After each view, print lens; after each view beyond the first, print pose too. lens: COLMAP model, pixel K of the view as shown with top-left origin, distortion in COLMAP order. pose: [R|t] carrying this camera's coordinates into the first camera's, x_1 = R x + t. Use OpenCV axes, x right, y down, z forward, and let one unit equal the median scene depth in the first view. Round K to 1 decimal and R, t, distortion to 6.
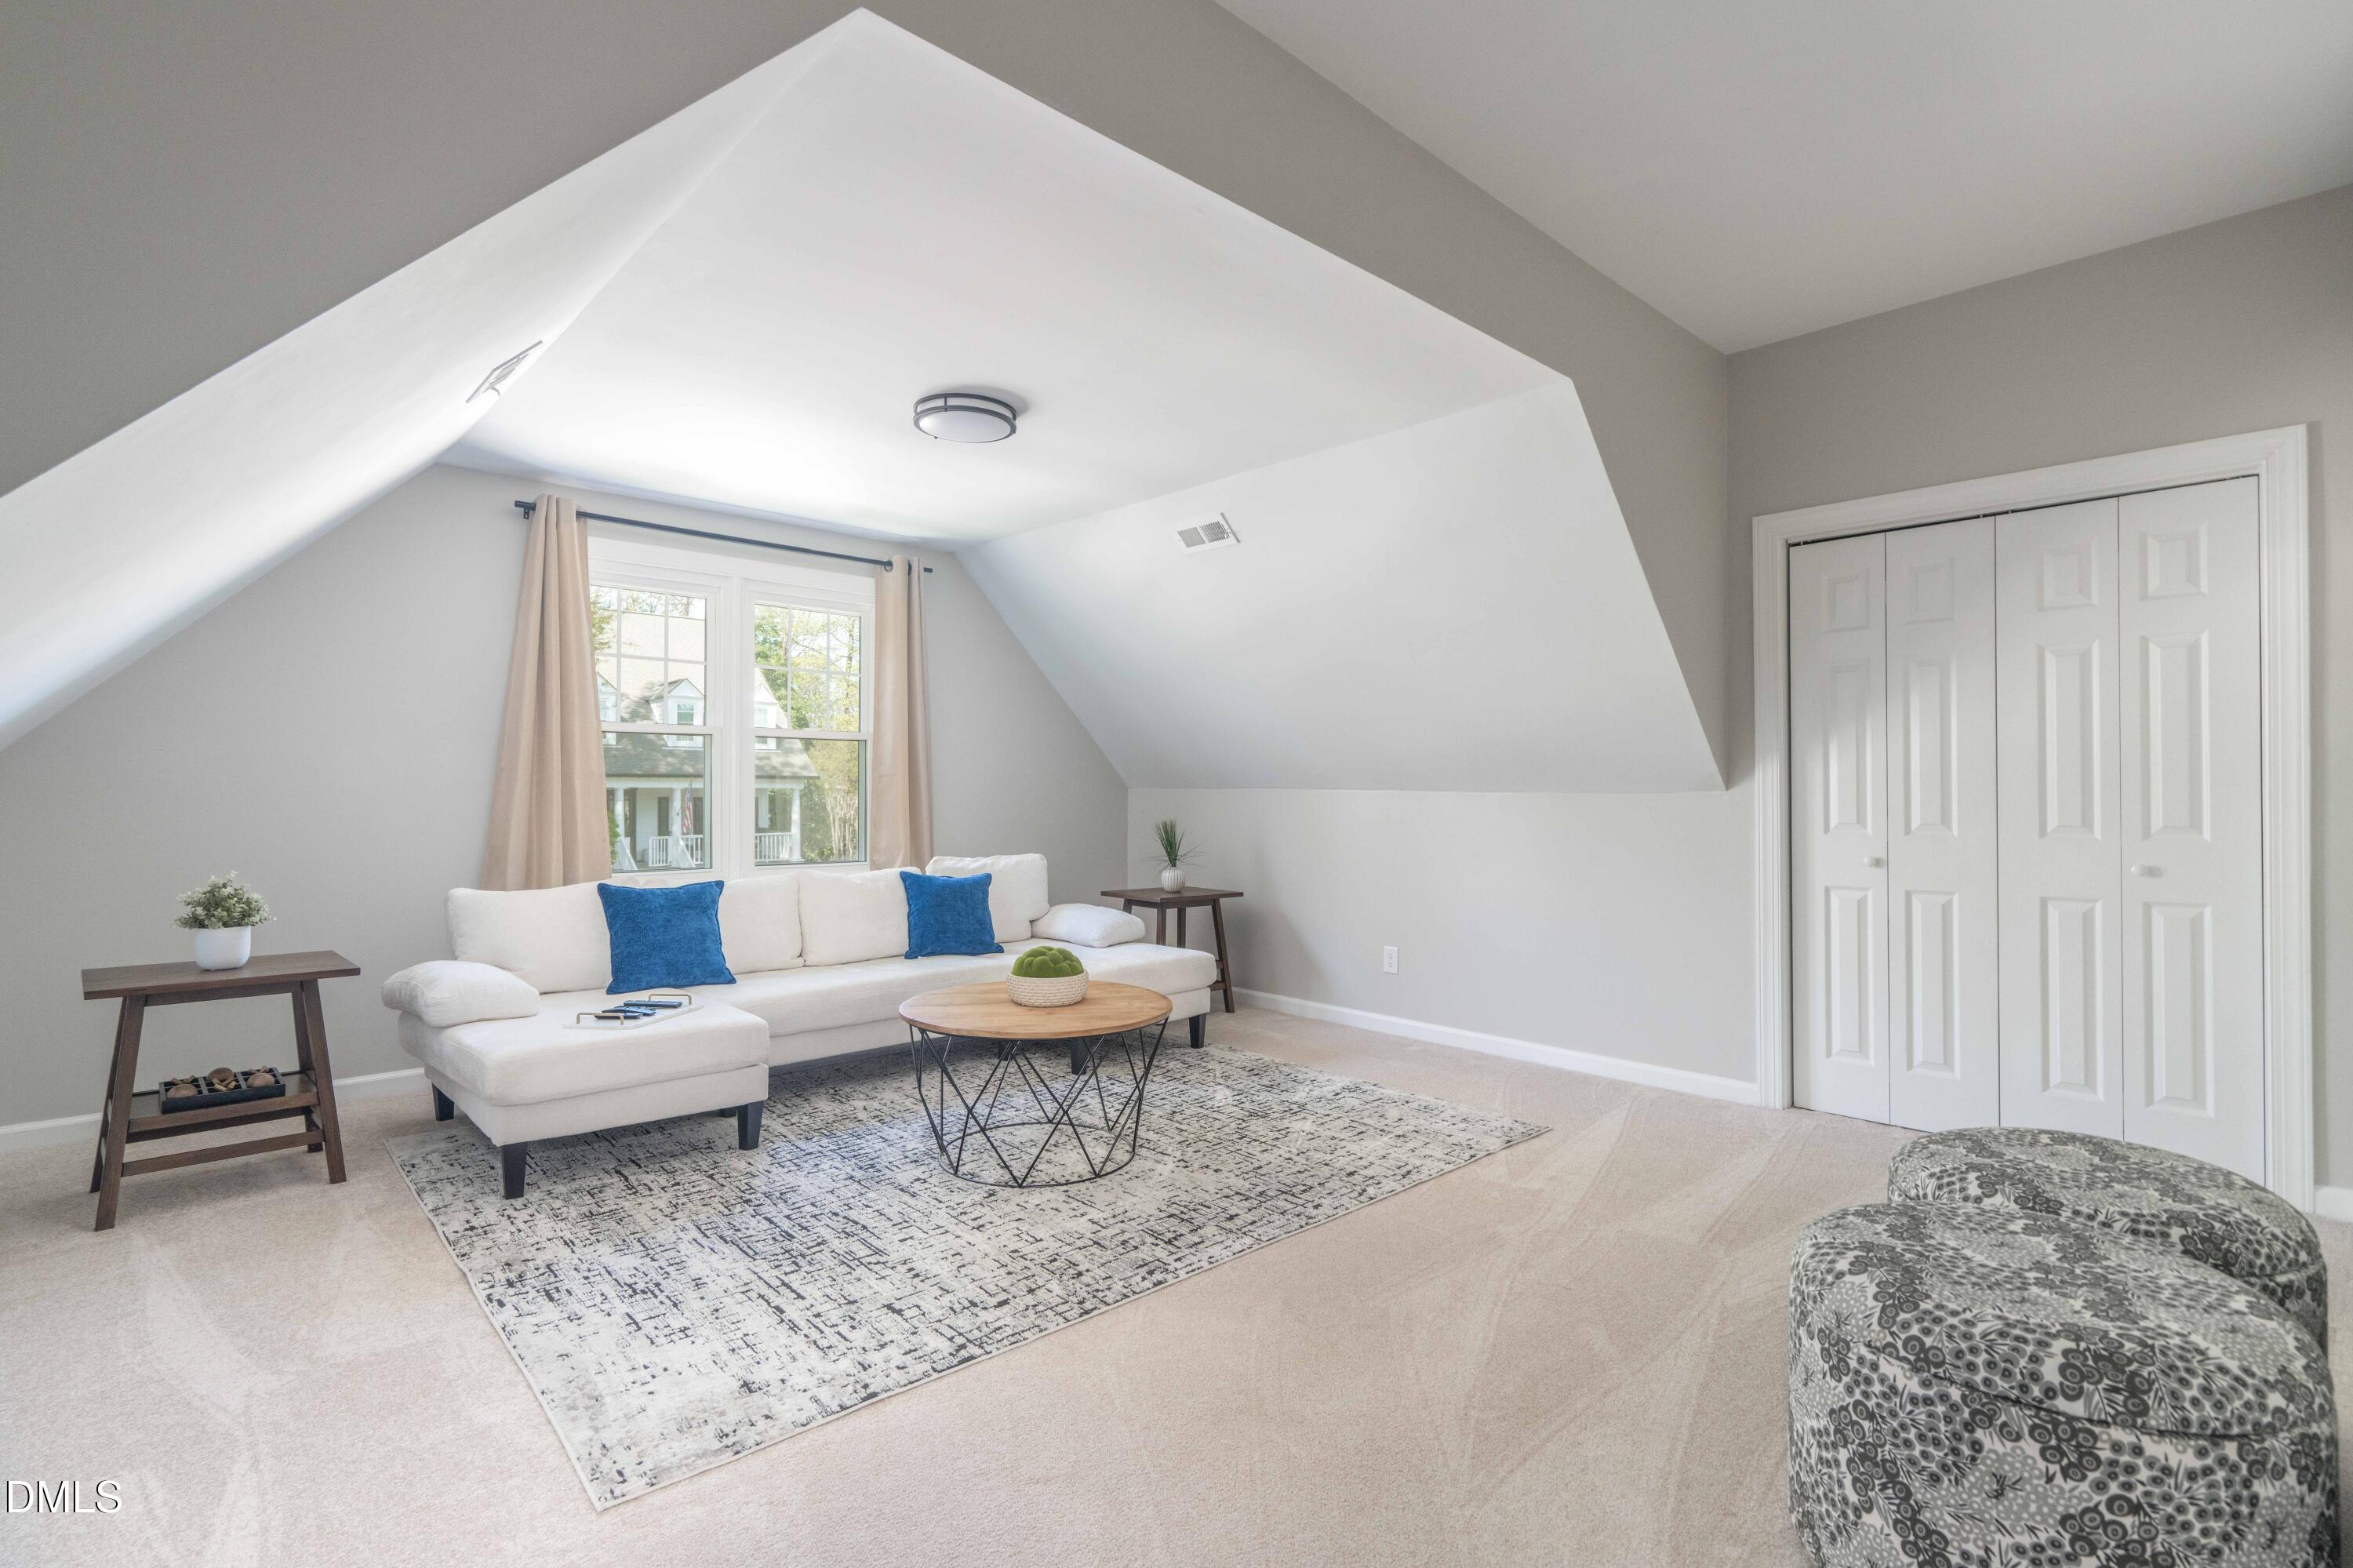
lens RADIAL K [[1075.3, 0, 1189.9], [0, 1075.3, 790.7], [0, 0, 1]] dist [0.004589, 0.000532]
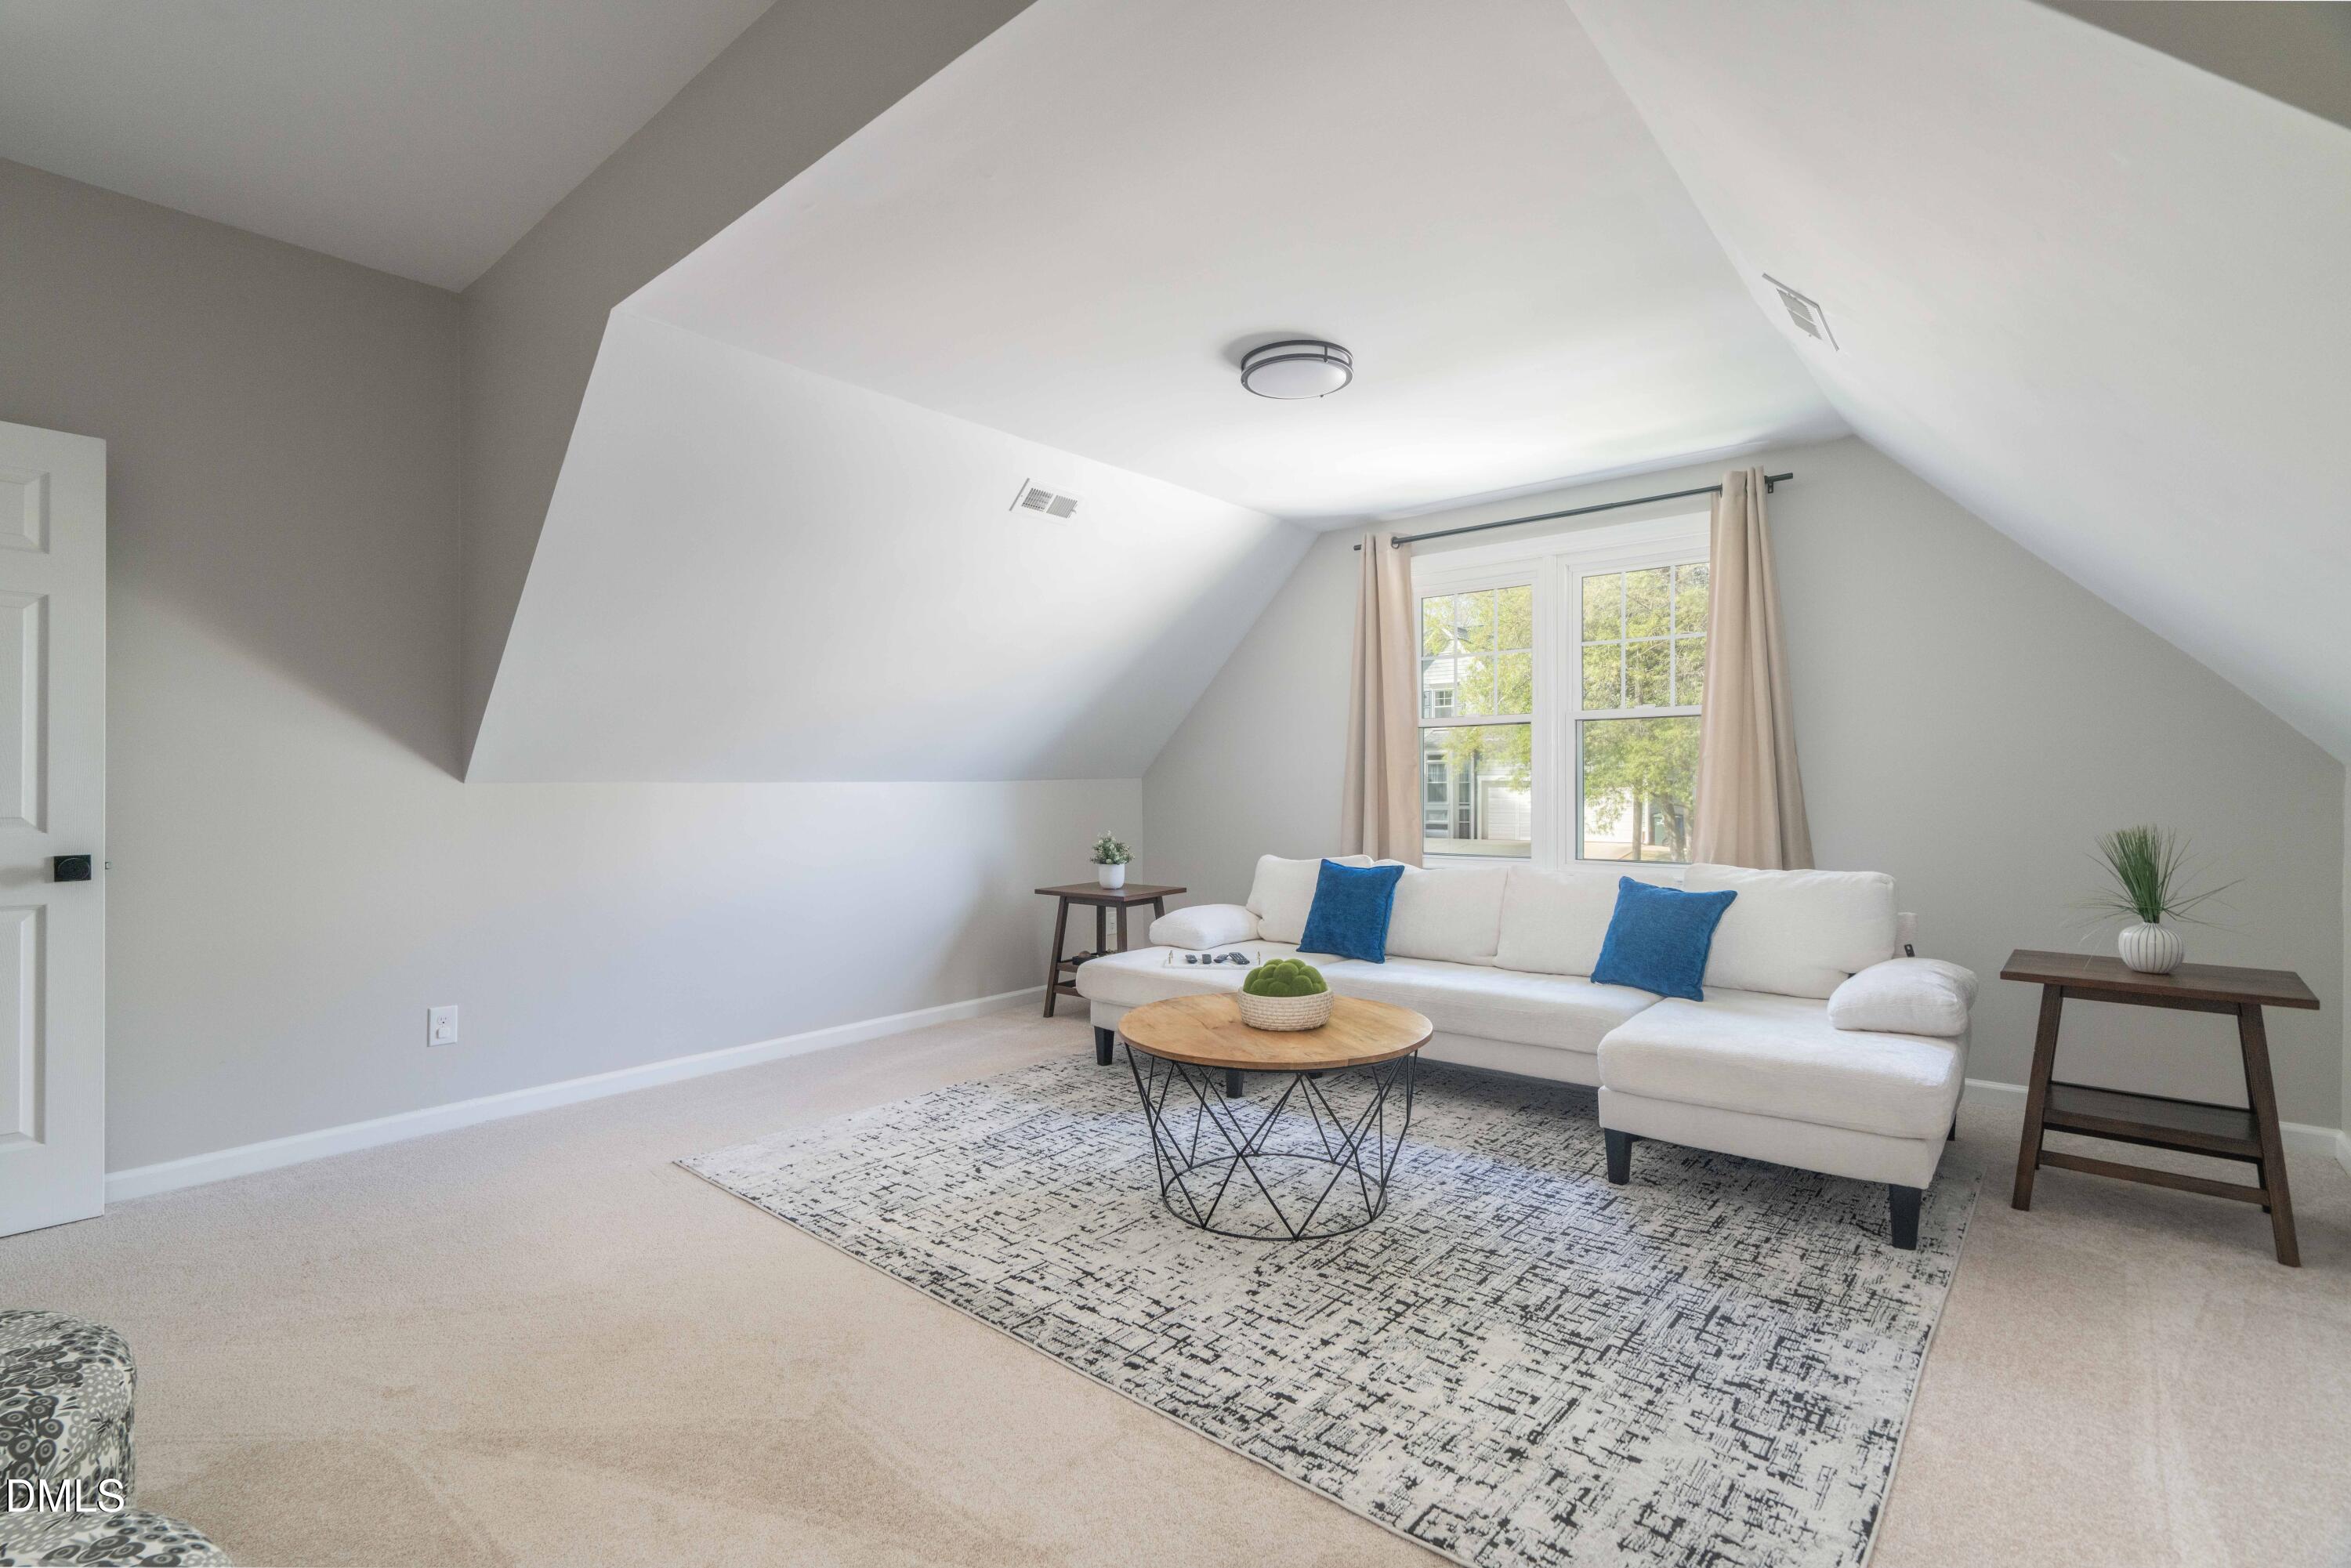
lens RADIAL K [[1074.3, 0, 1188.0], [0, 1074.3, 780.5], [0, 0, 1]] dist [0.004589, 0.000532]
pose [[0.120789, -0.016821, -0.992536, 0.677126], [0.001031, 0.999858, -0.016820, 0.021895], [0.992678, 0.001009, 0.120789, 0.798961]]
